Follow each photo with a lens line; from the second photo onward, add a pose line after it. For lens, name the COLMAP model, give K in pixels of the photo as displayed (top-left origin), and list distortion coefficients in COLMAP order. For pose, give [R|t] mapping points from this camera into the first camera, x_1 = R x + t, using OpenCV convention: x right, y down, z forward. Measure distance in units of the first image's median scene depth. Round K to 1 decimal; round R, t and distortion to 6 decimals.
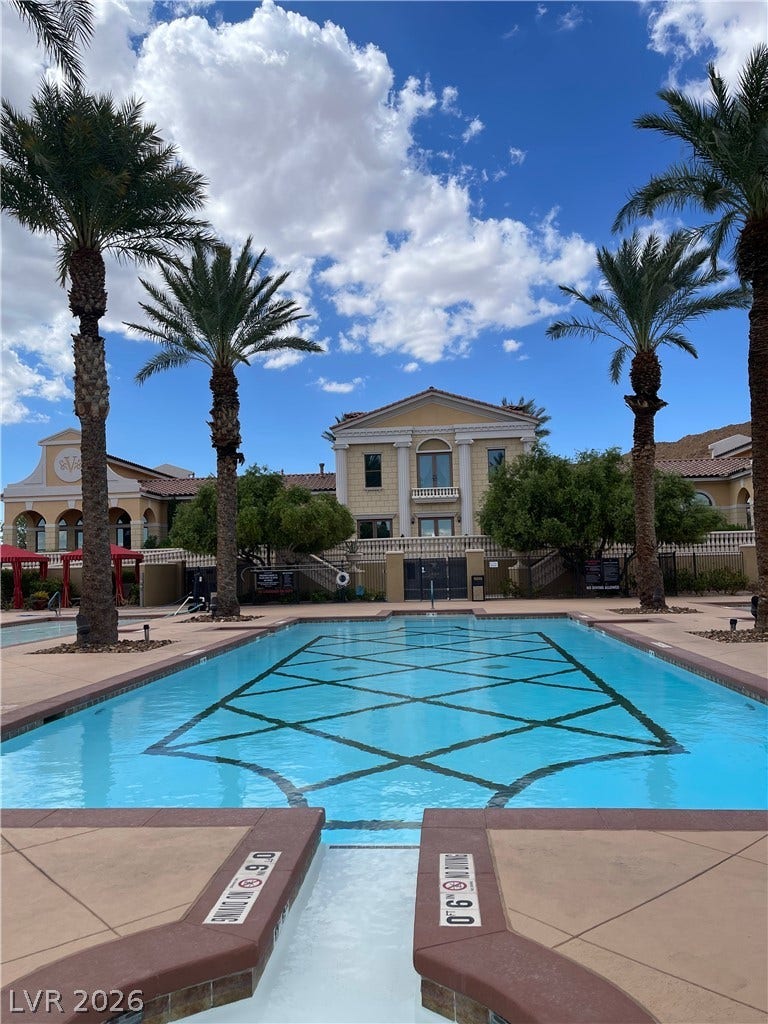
lens RADIAL K [[769.0, 0, 383.6], [0, 769.0, 499.4], [0, 0, 1]] dist [0.030908, -0.003787]
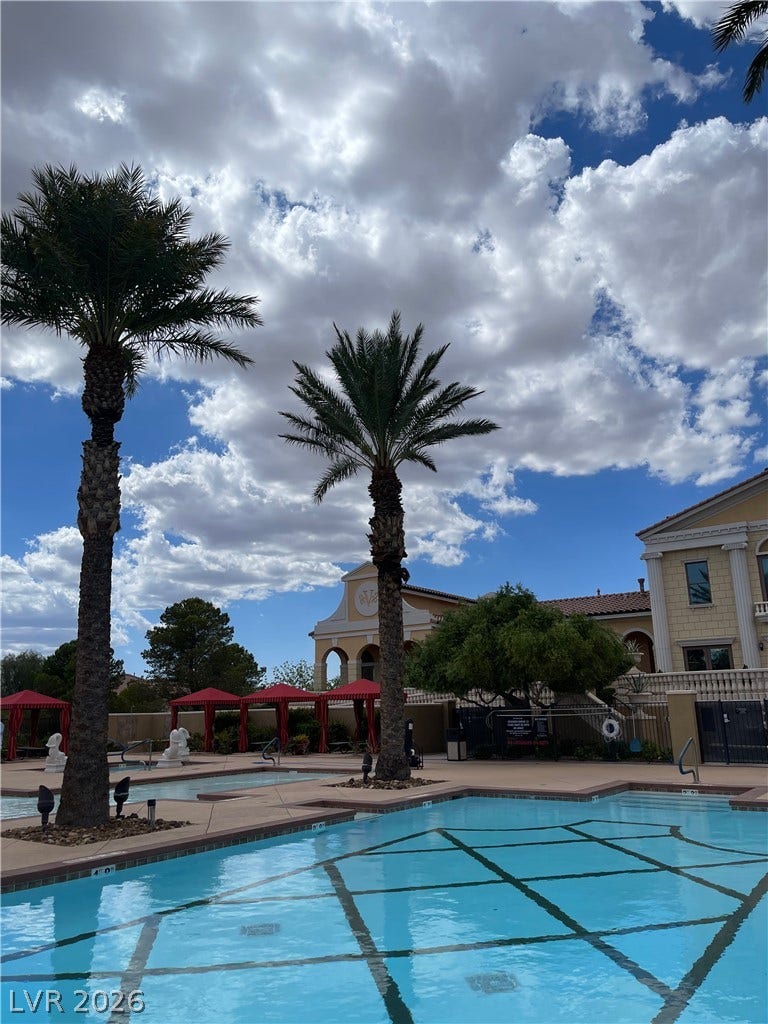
lens RADIAL K [[769.0, 0, 383.6], [0, 769.0, 499.4], [0, 0, 1]] dist [0.030908, -0.003787]
pose [[0.863111, -0.125272, -0.489231, 0.142914], [0.041862, 0.983159, -0.177893, 0.008199], [0.503276, 0.133061, 0.853819, 0.203756]]
